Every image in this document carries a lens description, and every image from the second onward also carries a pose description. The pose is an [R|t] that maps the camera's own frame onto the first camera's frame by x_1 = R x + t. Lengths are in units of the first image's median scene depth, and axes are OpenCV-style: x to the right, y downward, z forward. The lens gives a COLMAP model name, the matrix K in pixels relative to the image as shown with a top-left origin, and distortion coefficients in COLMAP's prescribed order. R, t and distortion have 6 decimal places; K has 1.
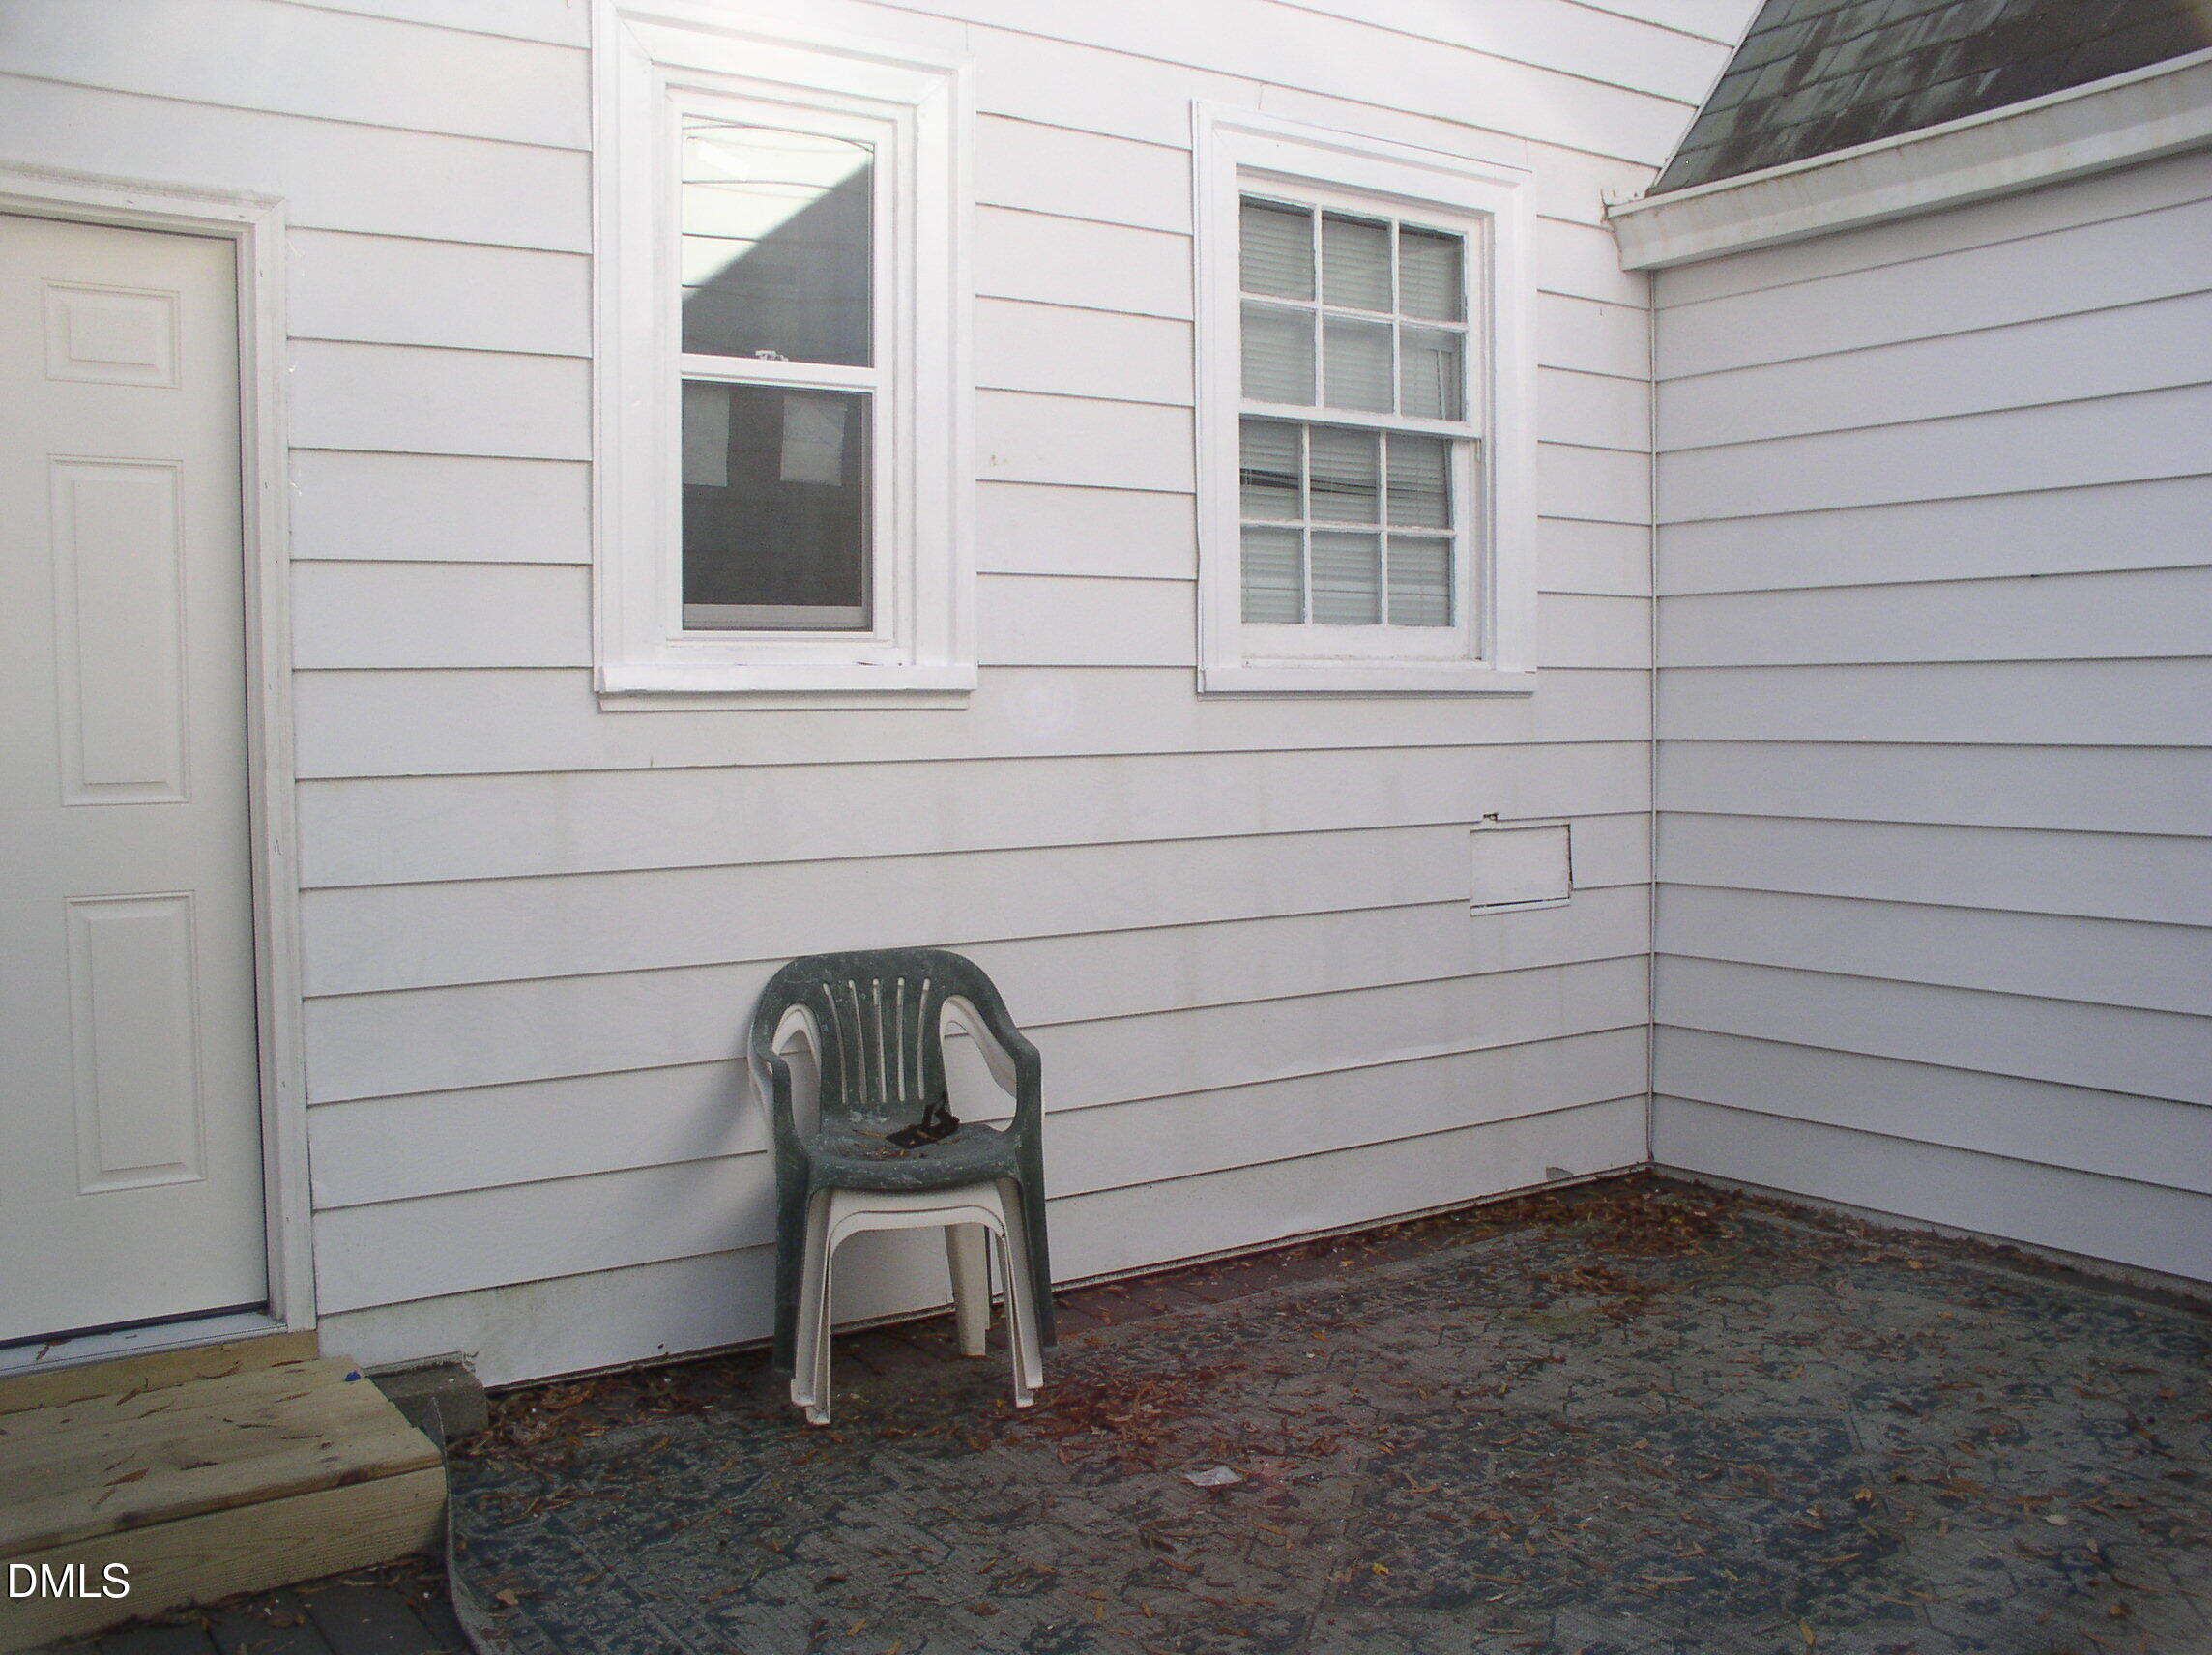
lens RADIAL K [[2057.1, 0, 1106.0], [0, 2057.1, 827.5], [0, 0, 1]] dist [-0.222378, 0.316406]
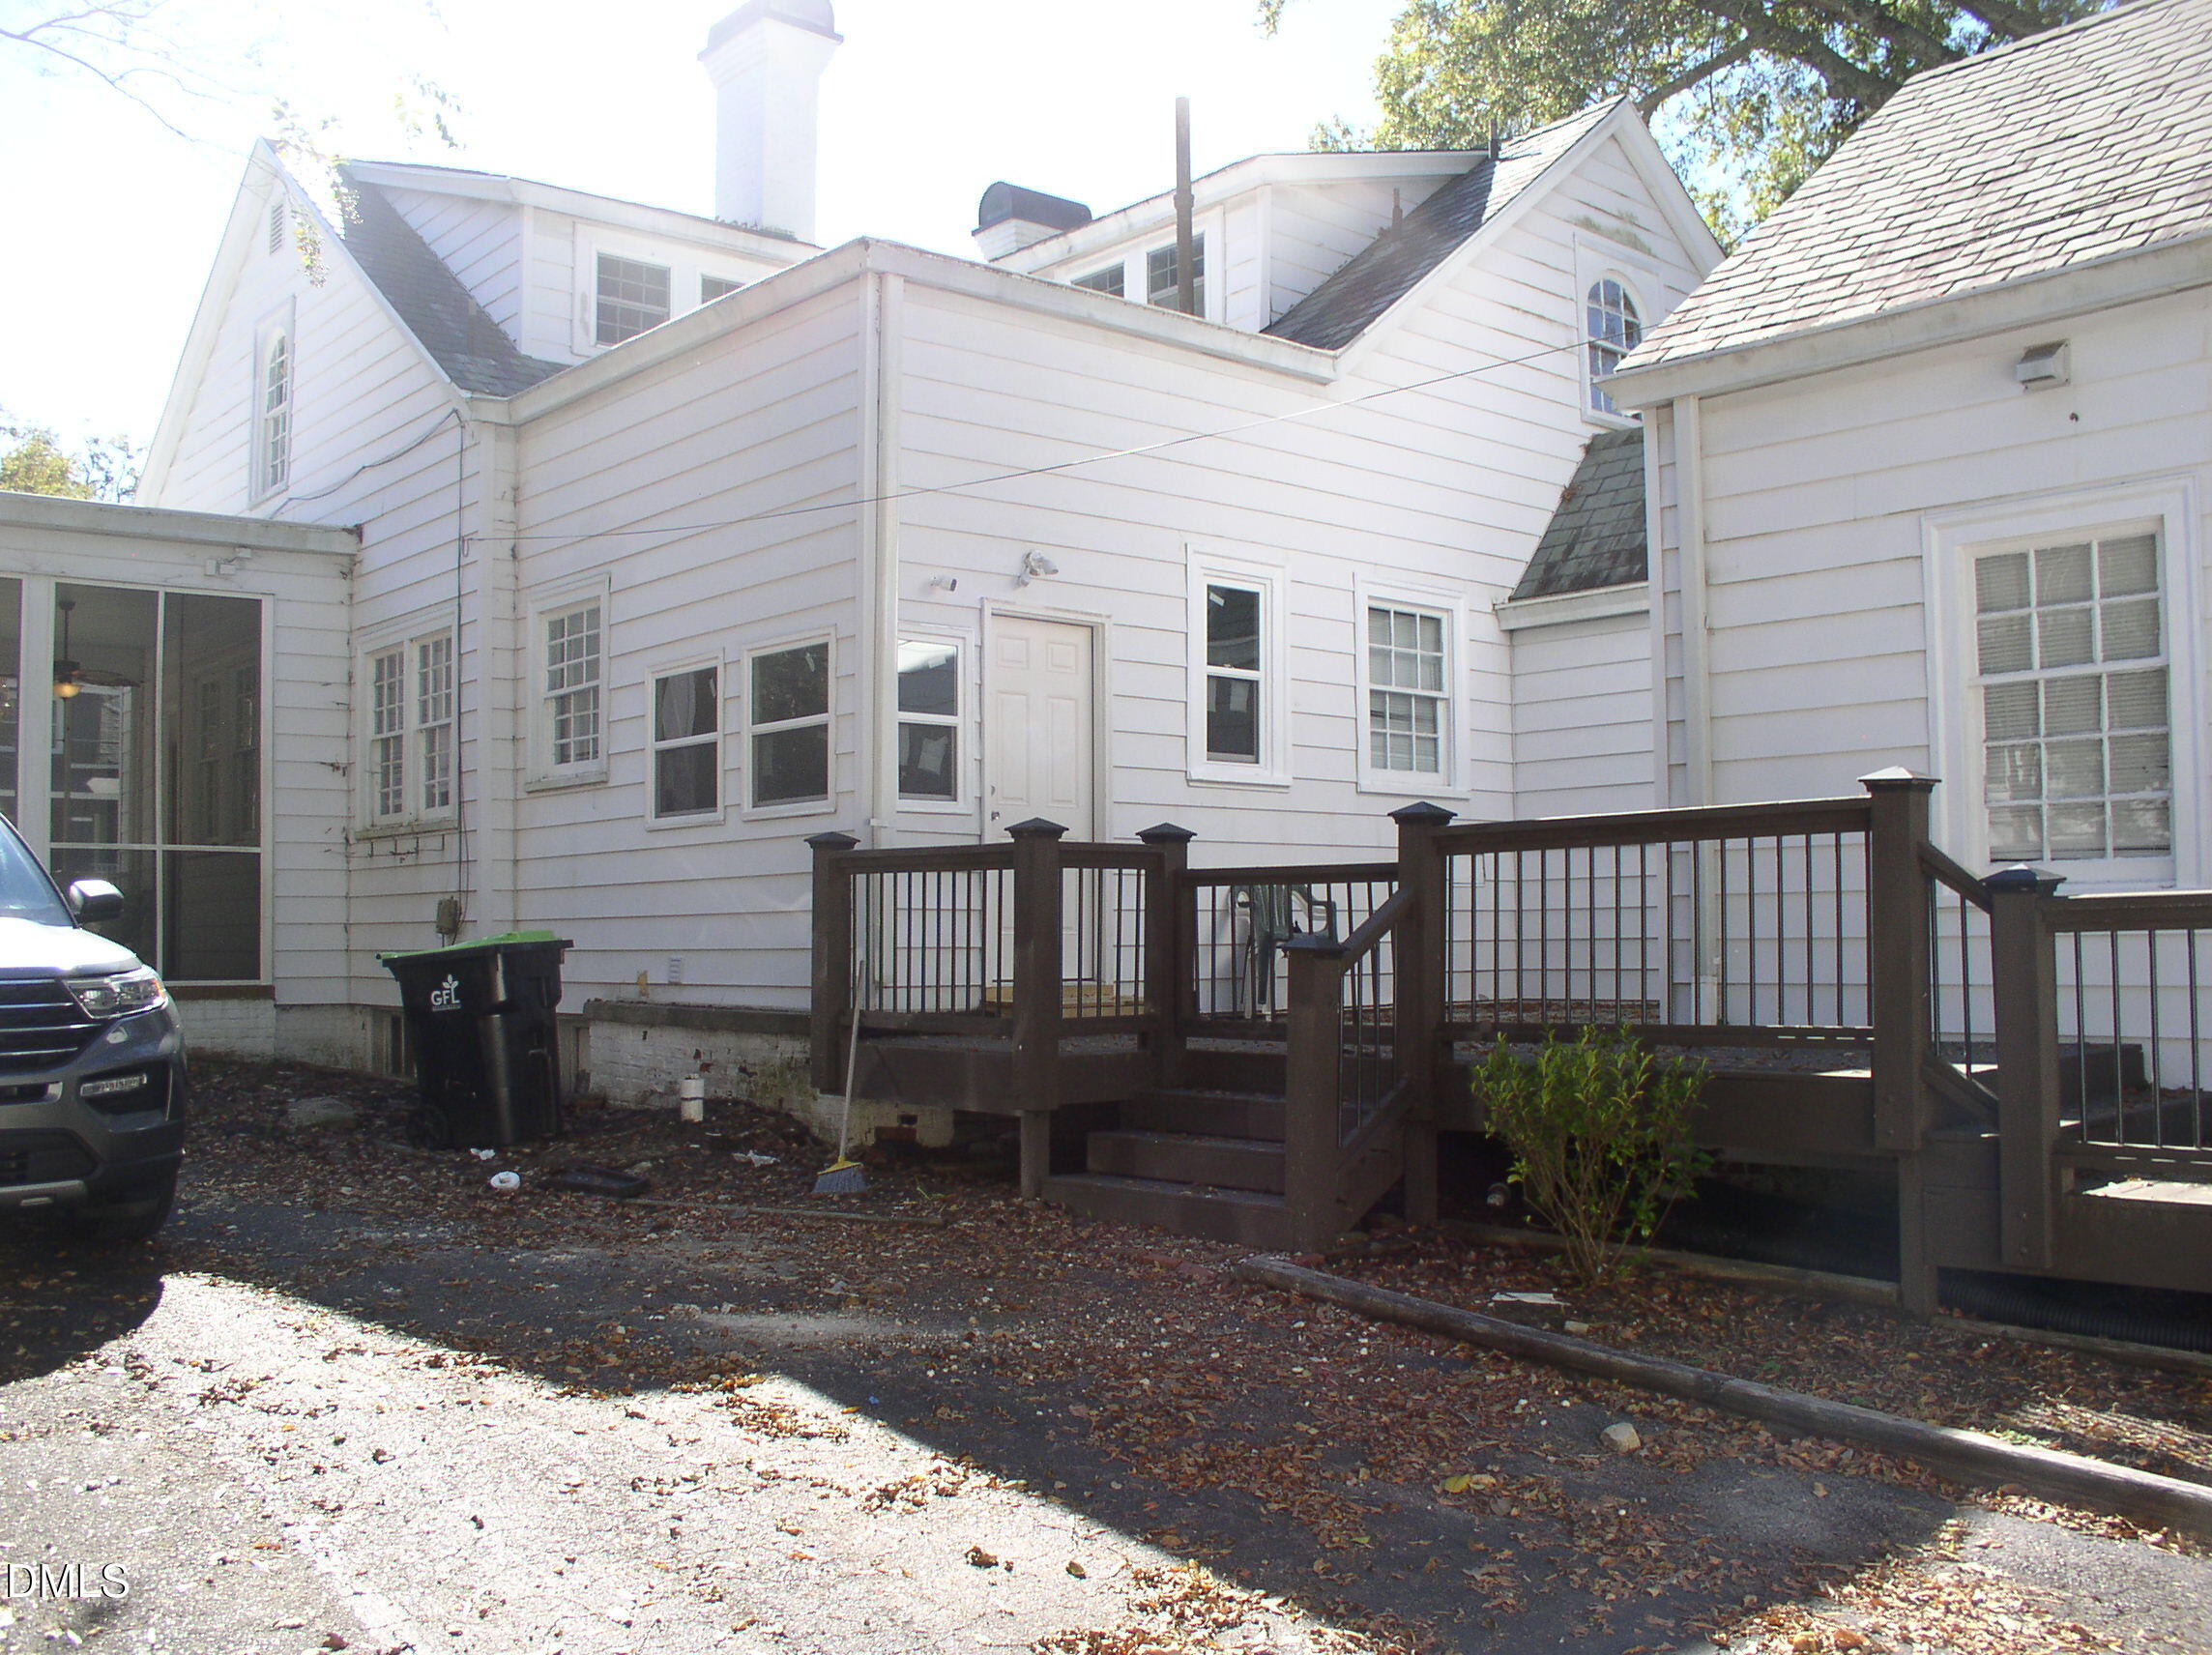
lens RADIAL K [[2057.1, 0, 1106.0], [0, 2057.1, 827.5], [0, 0, 1]] dist [-0.222378, 0.316406]
pose [[0.992599, 0.011320, 0.120907, -0.562543], [0.002269, 0.993743, -0.111670, 0.259644], [-0.121415, 0.111118, 0.986363, -1.489003]]
